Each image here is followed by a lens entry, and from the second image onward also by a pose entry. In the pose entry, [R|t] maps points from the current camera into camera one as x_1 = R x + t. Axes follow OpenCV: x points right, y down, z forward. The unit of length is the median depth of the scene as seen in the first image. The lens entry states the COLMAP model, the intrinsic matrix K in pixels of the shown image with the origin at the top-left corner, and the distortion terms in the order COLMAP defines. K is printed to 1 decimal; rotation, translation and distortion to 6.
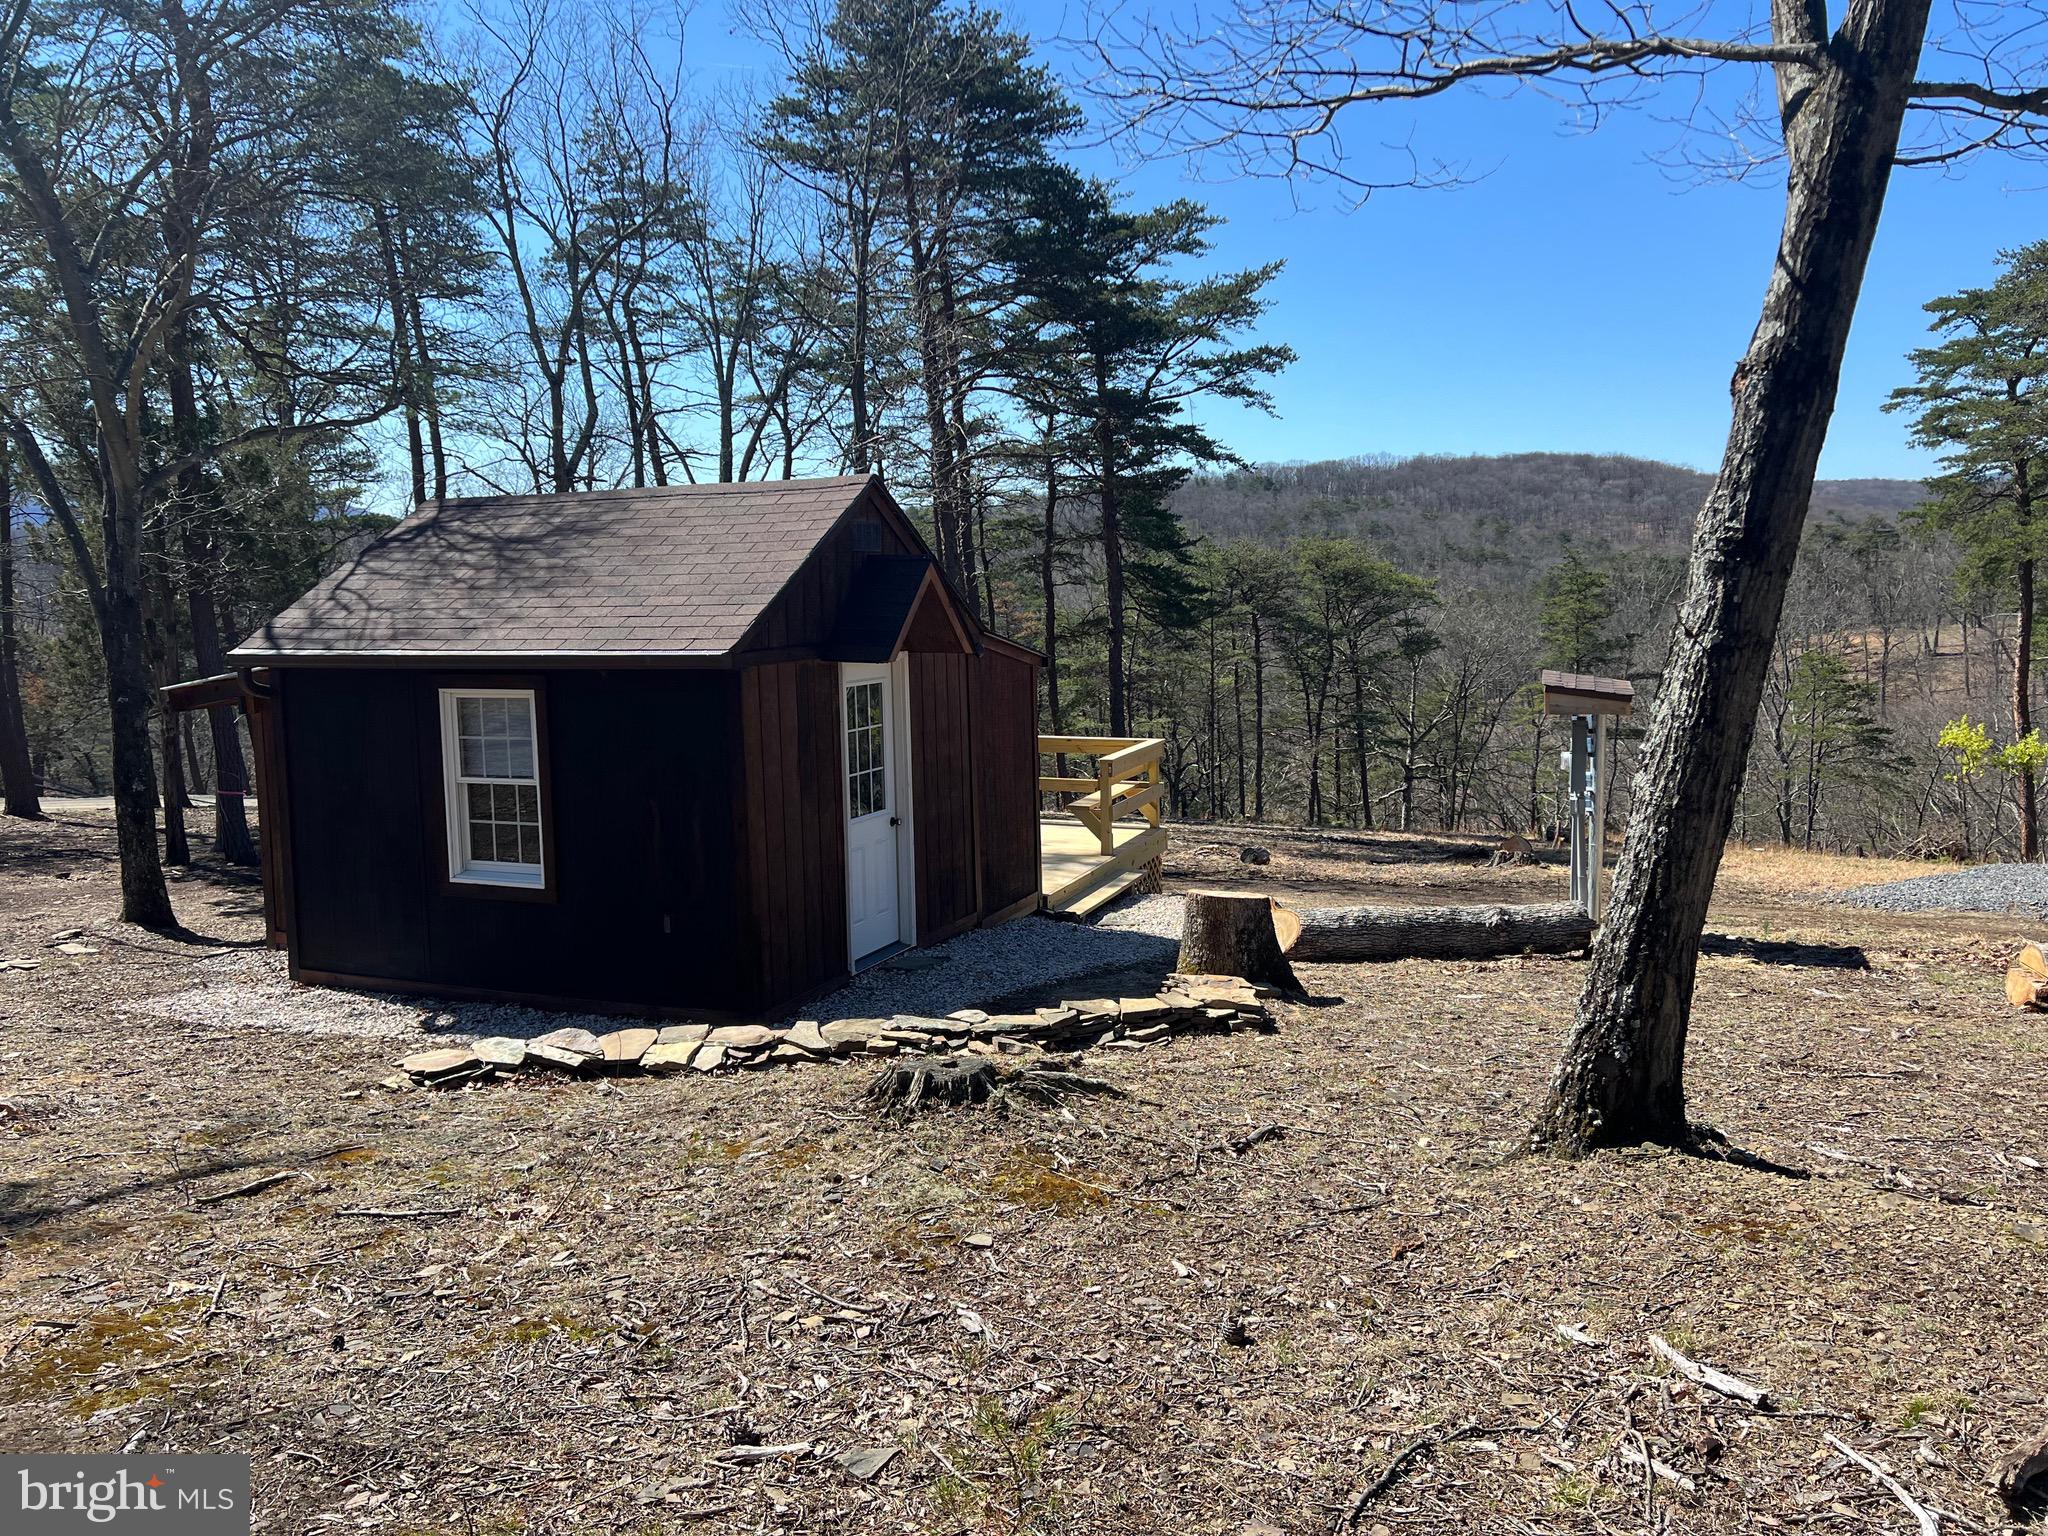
lens RADIAL K [[1507.1, 0, 1023.9], [0, 1507.1, 754.3], [0, 0, 1]] dist [0.047423, -0.059316]
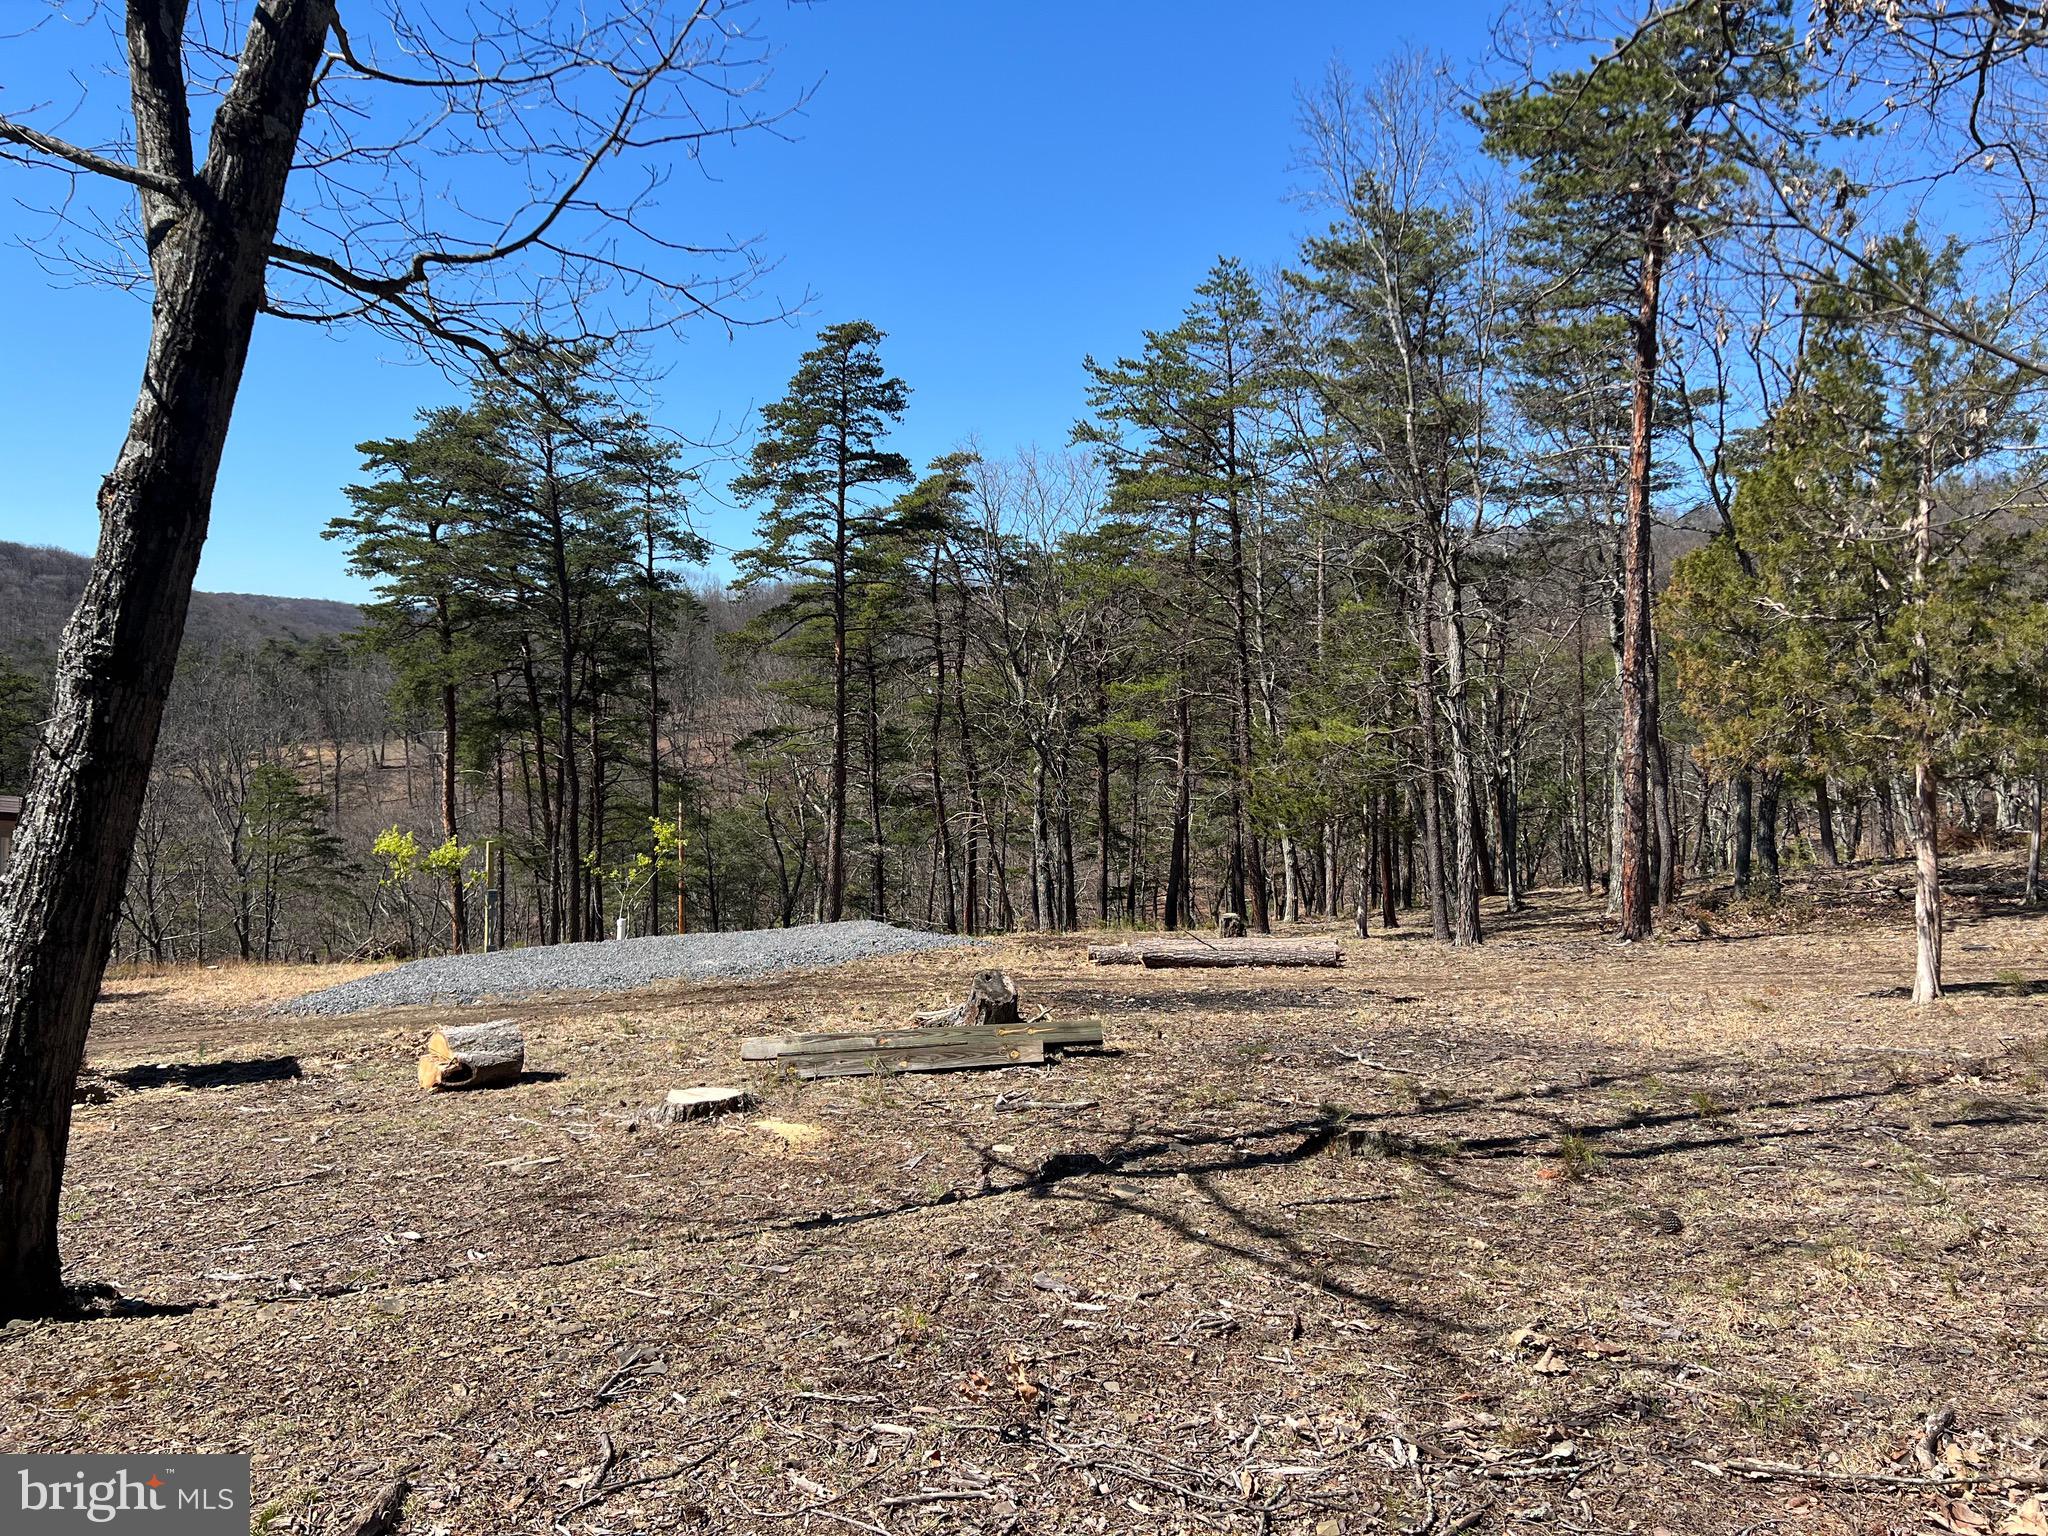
lens RADIAL K [[1507.1, 0, 1023.9], [0, 1507.1, 754.3], [0, 0, 1]] dist [0.047423, -0.059316]
pose [[0.591162, 0.008363, 0.806509, 0.030330], [0.051039, 0.997554, -0.047755, -0.004035], [-0.804936, 0.069394, 0.589290, -0.026625]]
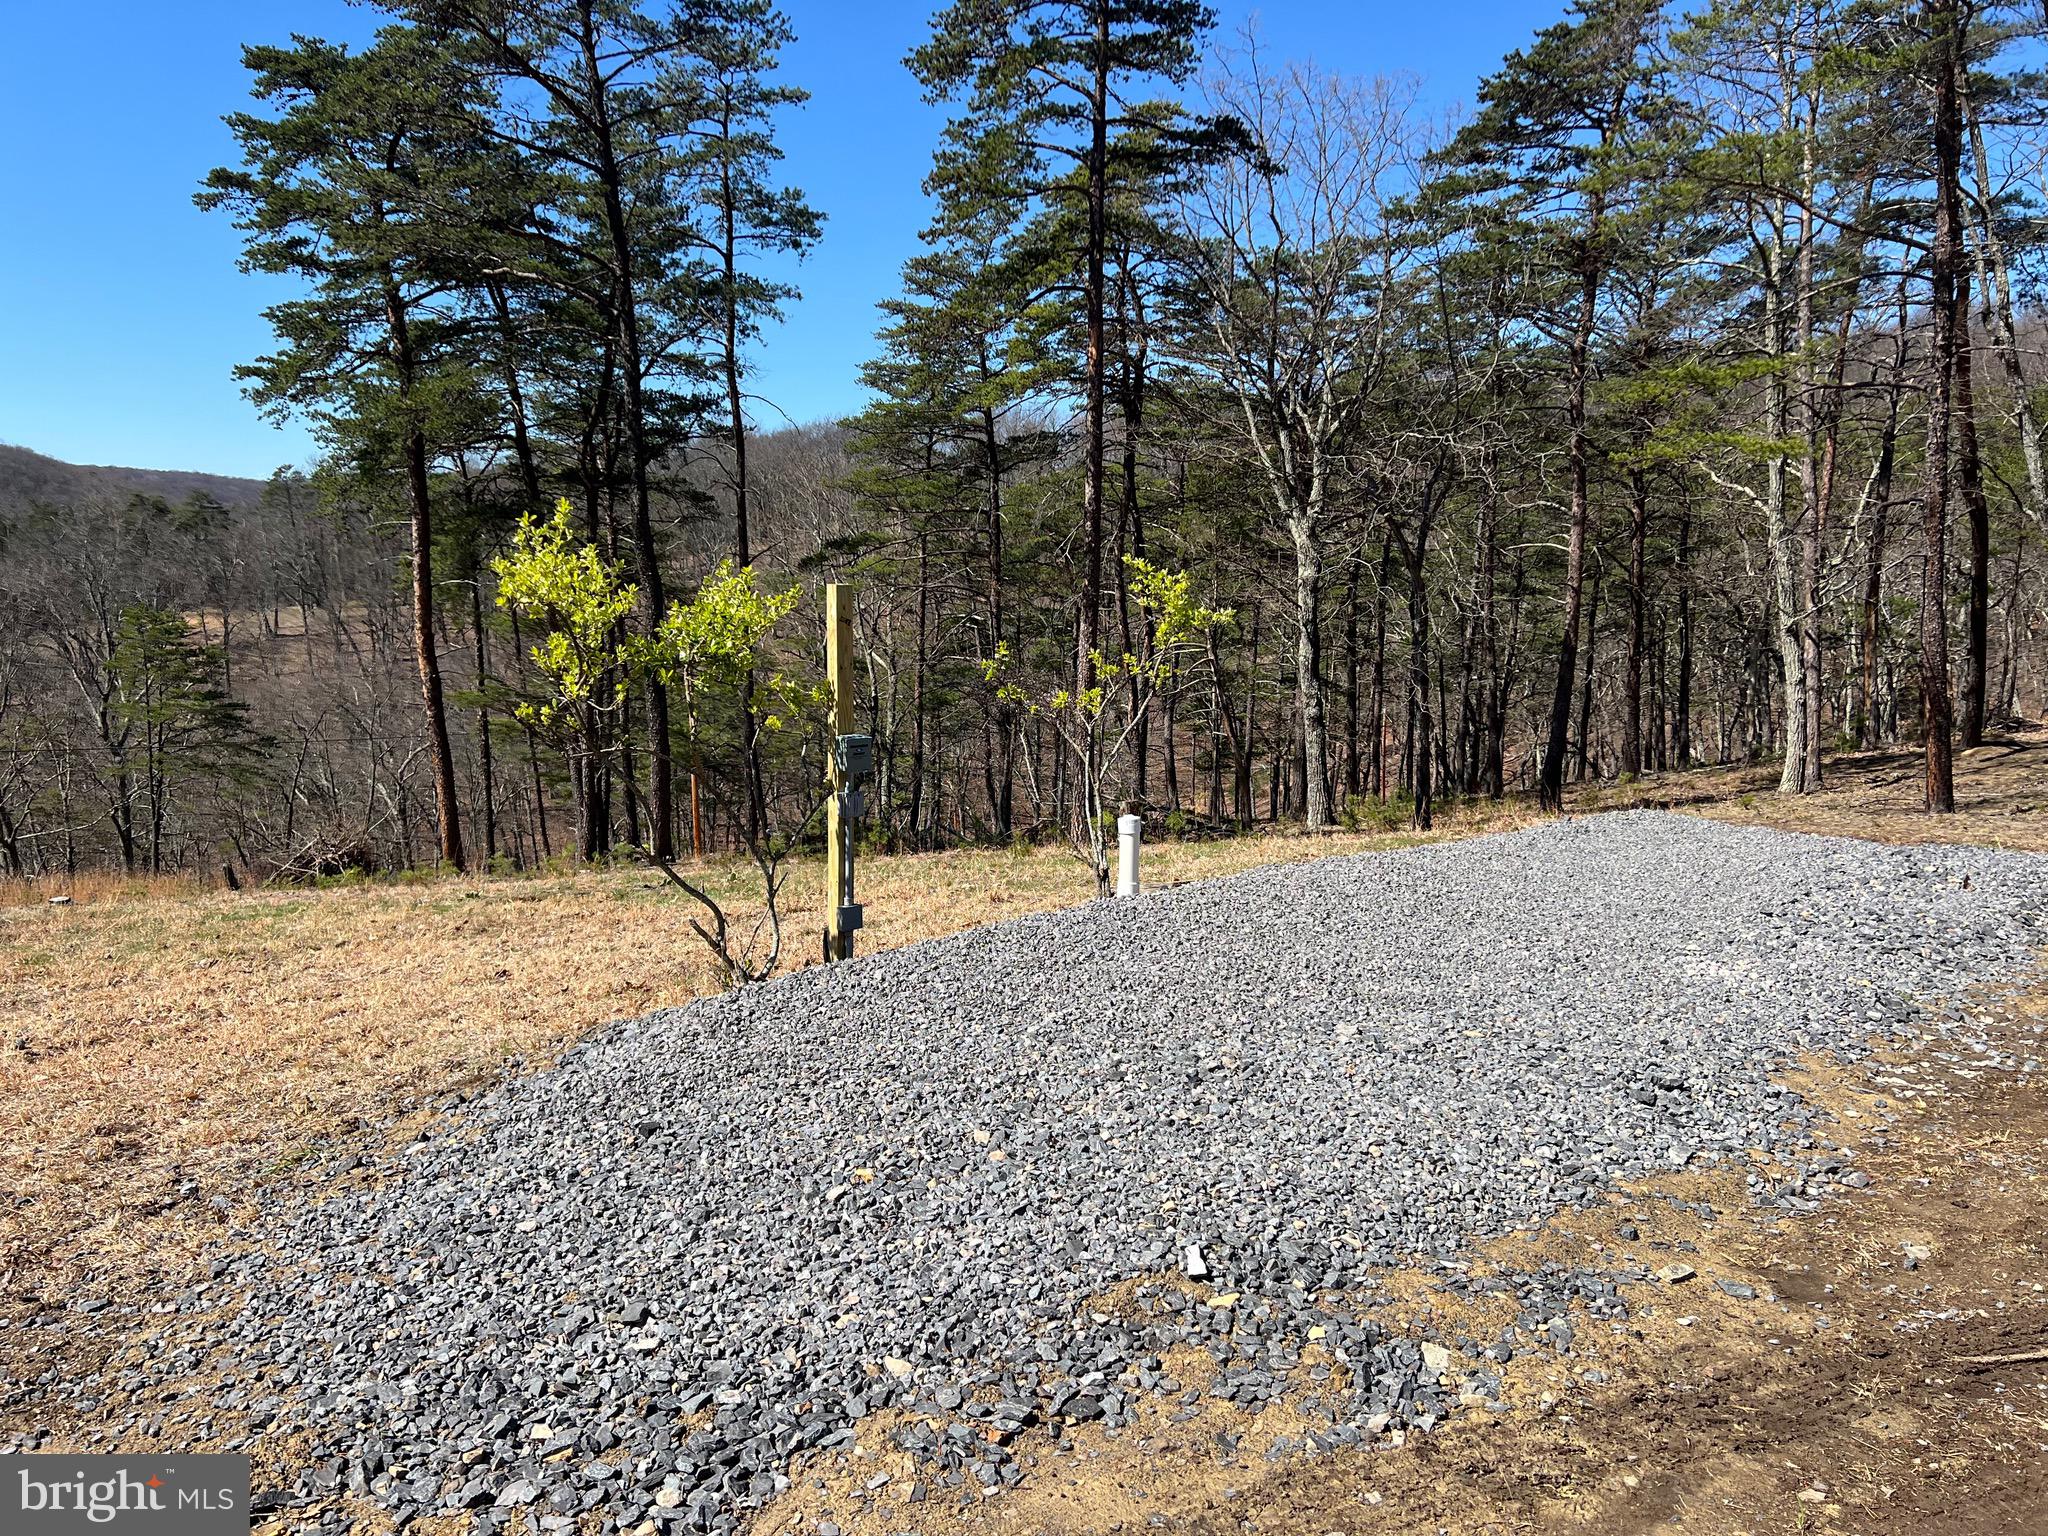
lens RADIAL K [[1529.5, 0, 1018.2], [0, 1529.5, 776.0], [0, 0, 1]] dist [0.081292, -0.095193]
pose [[0.552062, -0.081987, 0.829762, 1.778990], [0.067378, 0.996286, 0.053612, 0.081746], [-0.831076, 0.026311, 0.555536, 3.304397]]
